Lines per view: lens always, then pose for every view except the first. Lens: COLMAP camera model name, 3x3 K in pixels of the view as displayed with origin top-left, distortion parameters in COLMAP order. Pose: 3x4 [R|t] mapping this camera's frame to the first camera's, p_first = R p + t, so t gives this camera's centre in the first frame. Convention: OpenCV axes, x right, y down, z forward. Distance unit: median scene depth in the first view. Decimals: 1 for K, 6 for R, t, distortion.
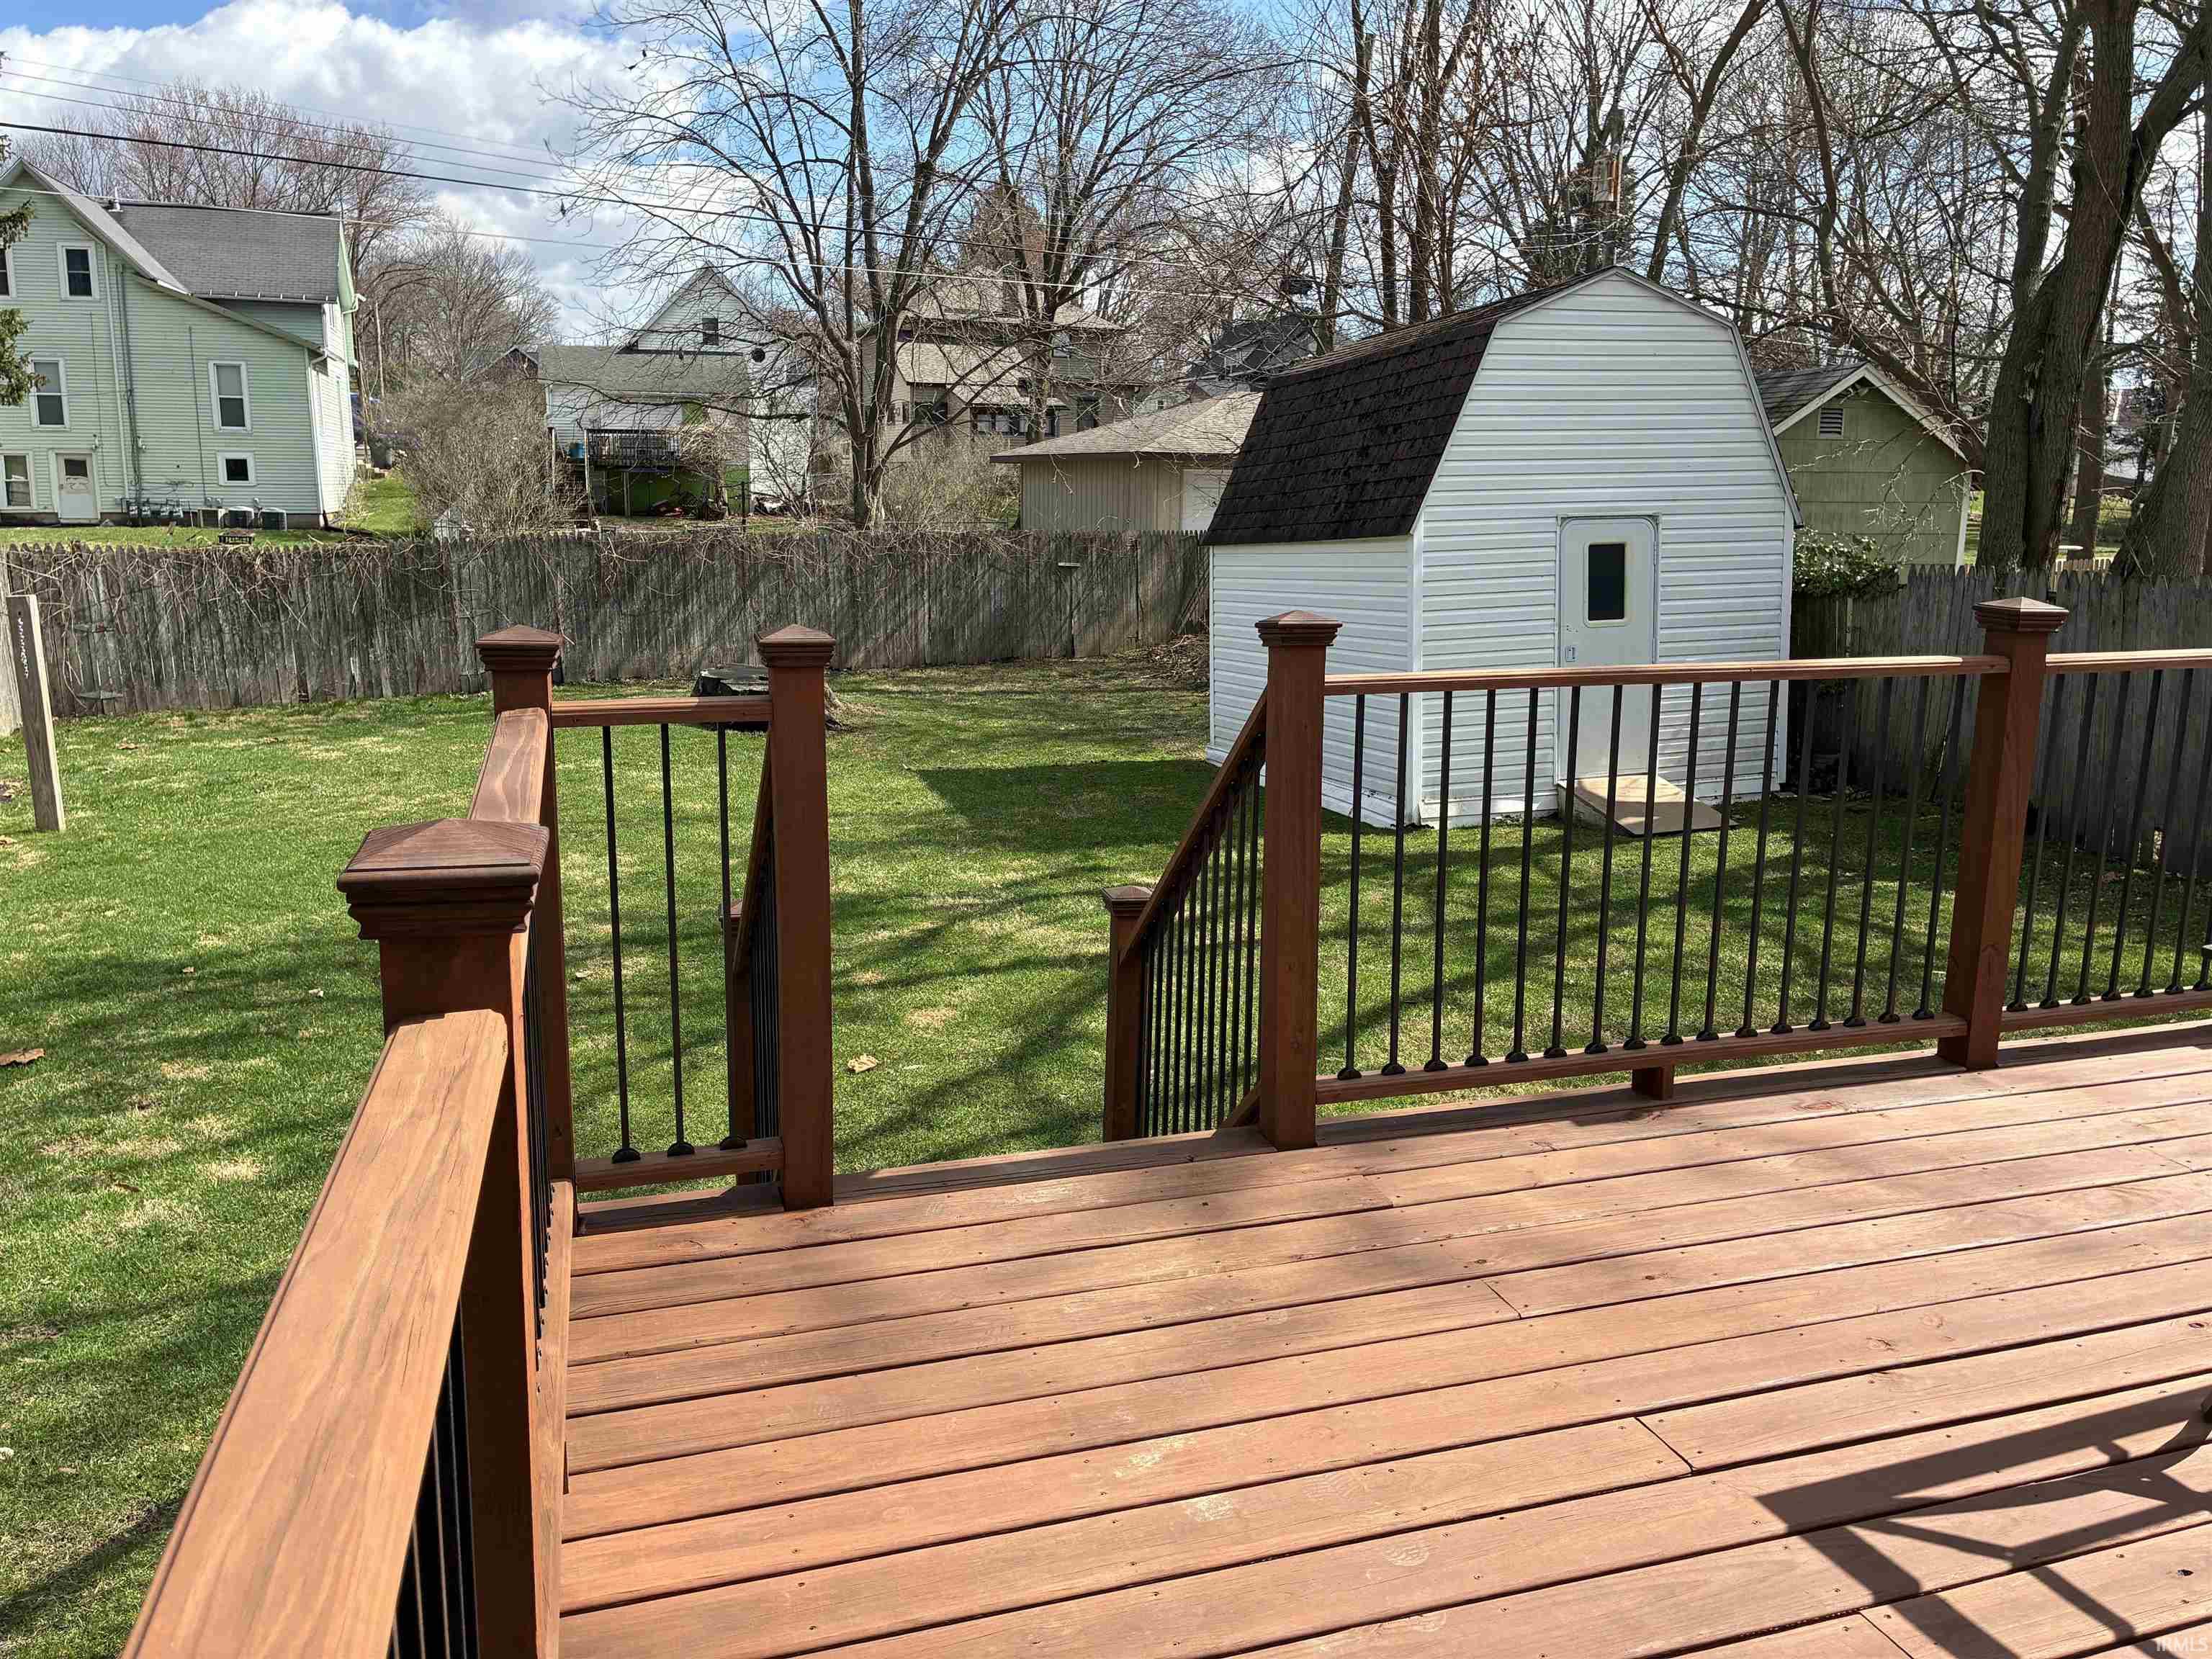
lens RADIAL K [[1661.2, 0, 1117.1], [0, 1661.2, 818.0], [0, 0, 1]] dist [0.018896, -0.035835]
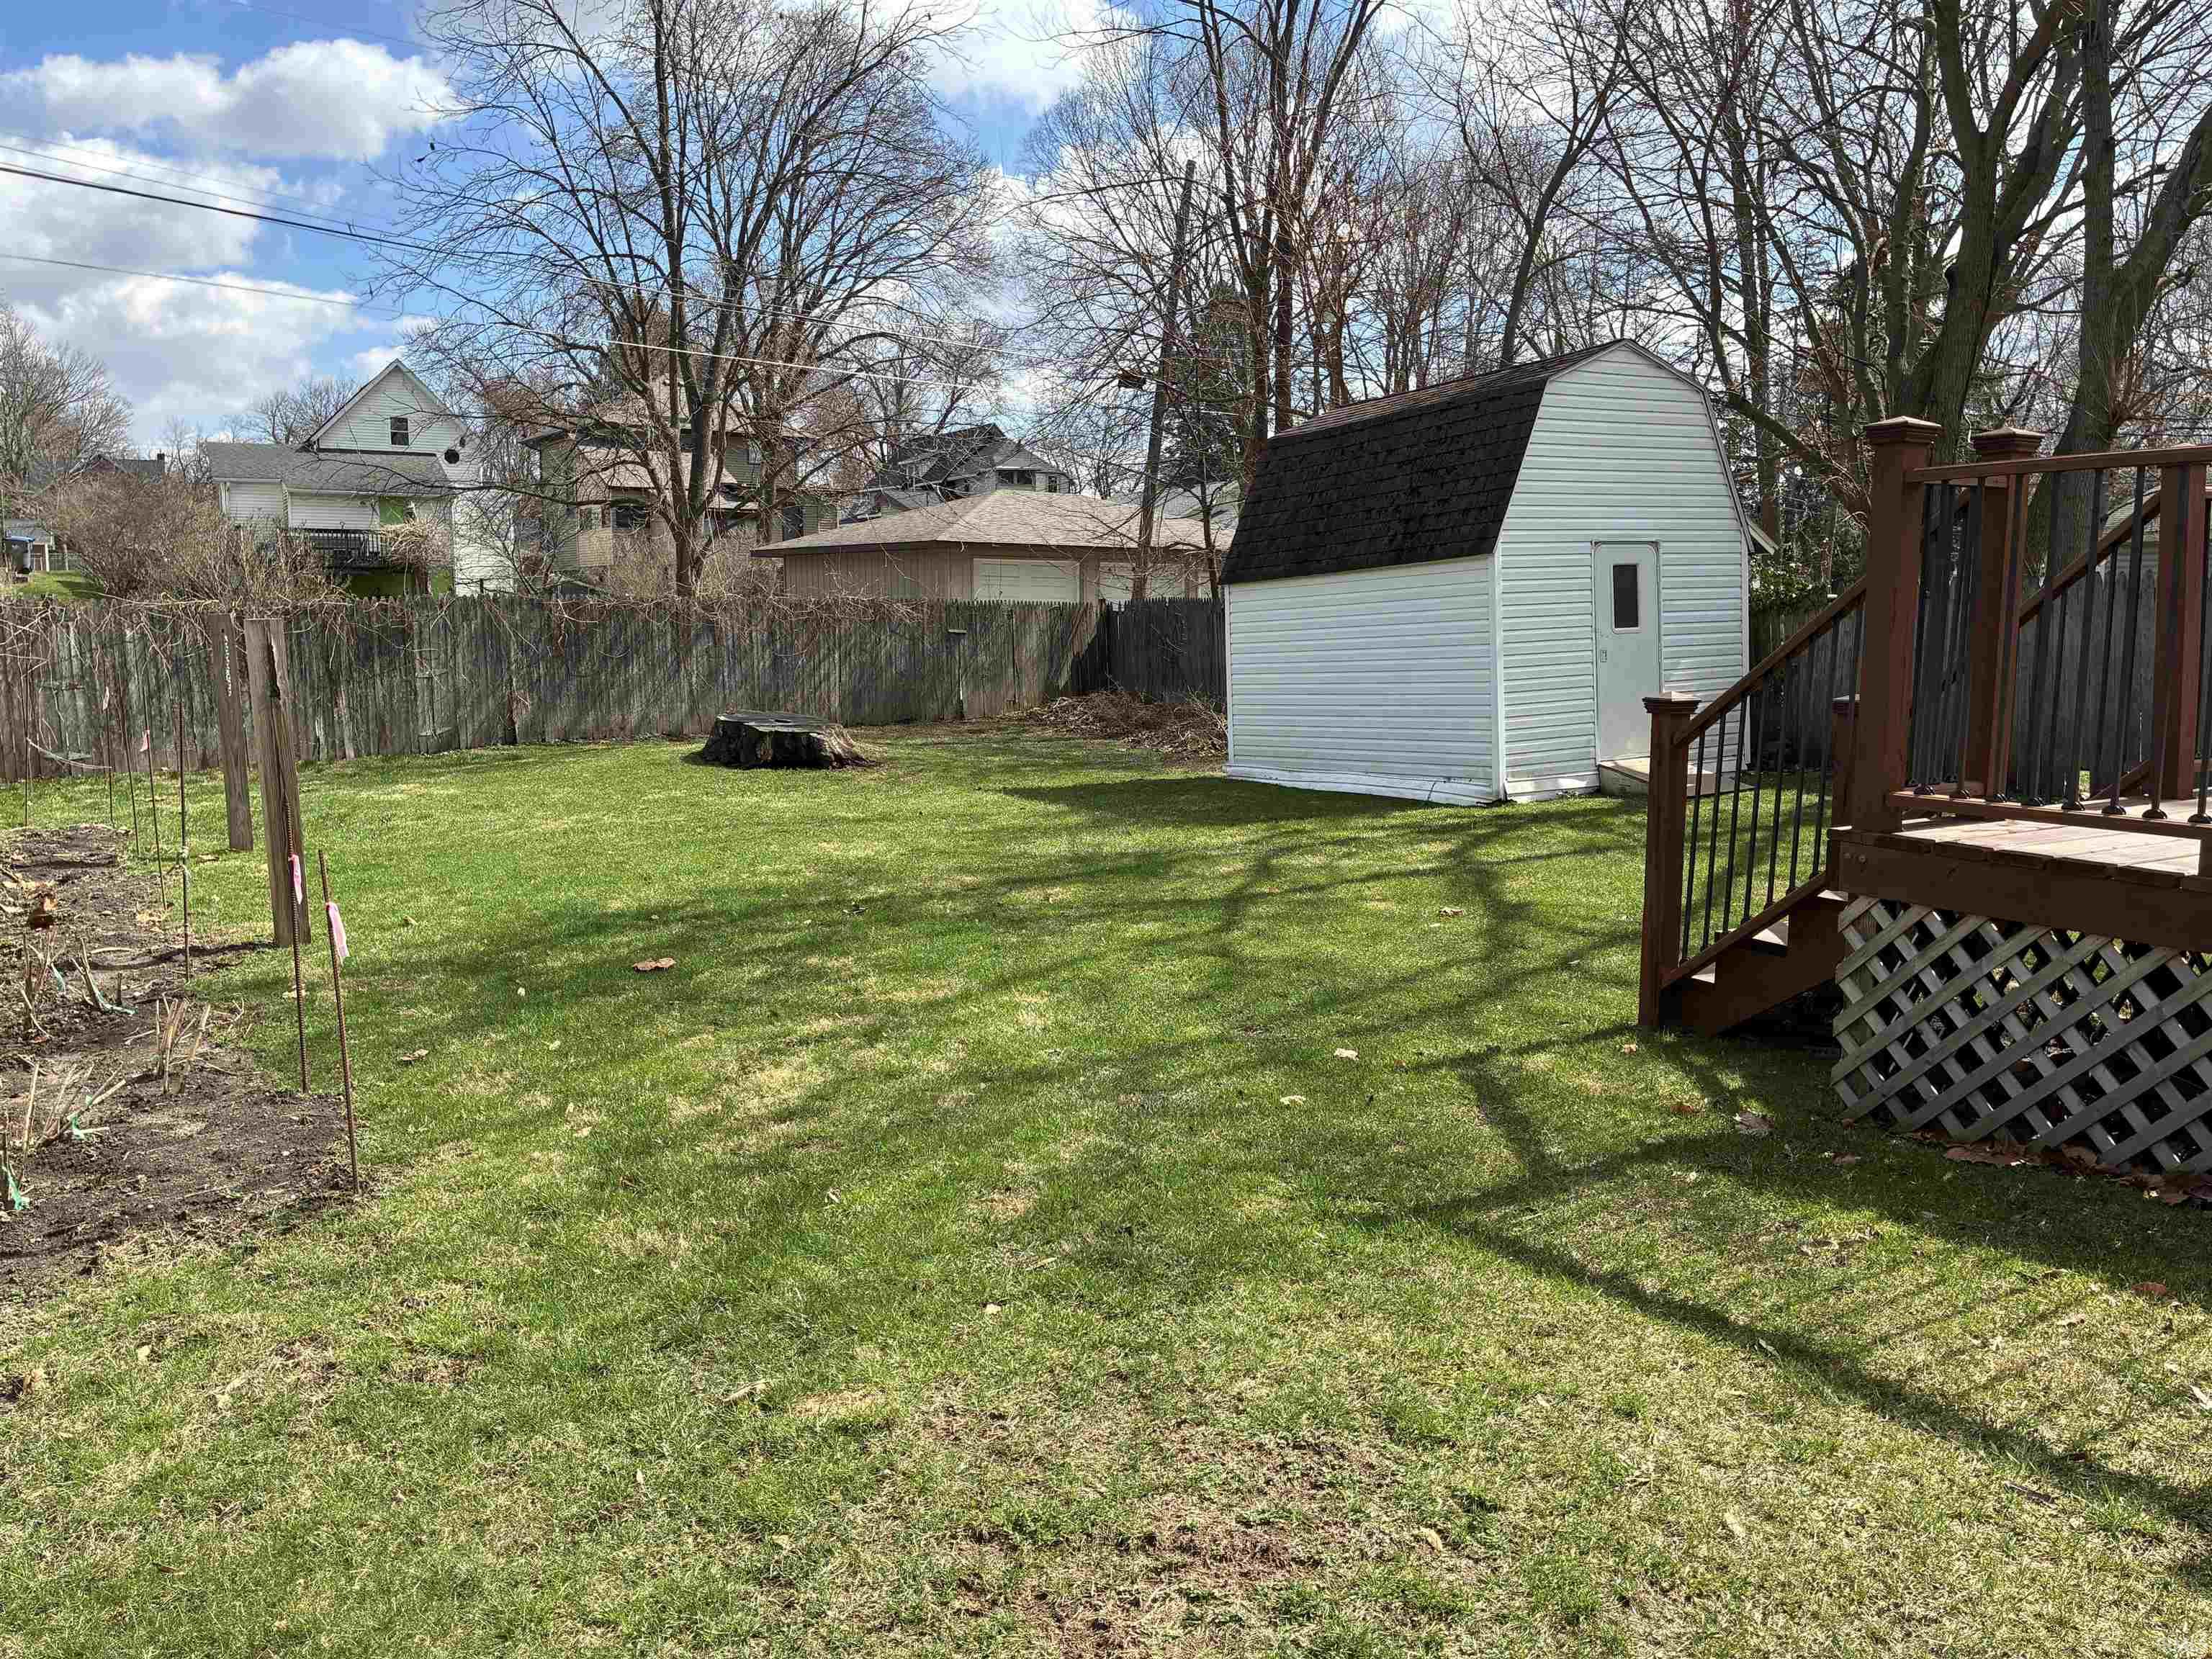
lens RADIAL K [[1661.2, 0, 1117.1], [0, 1661.2, 818.0], [0, 0, 1]] dist [0.018896, -0.035835]
pose [[0.974672, -0.036917, 0.220571, -0.288059], [0.051778, 0.996733, -0.061980, 0.063057], [-0.217562, 0.071831, 0.973400, -0.068830]]
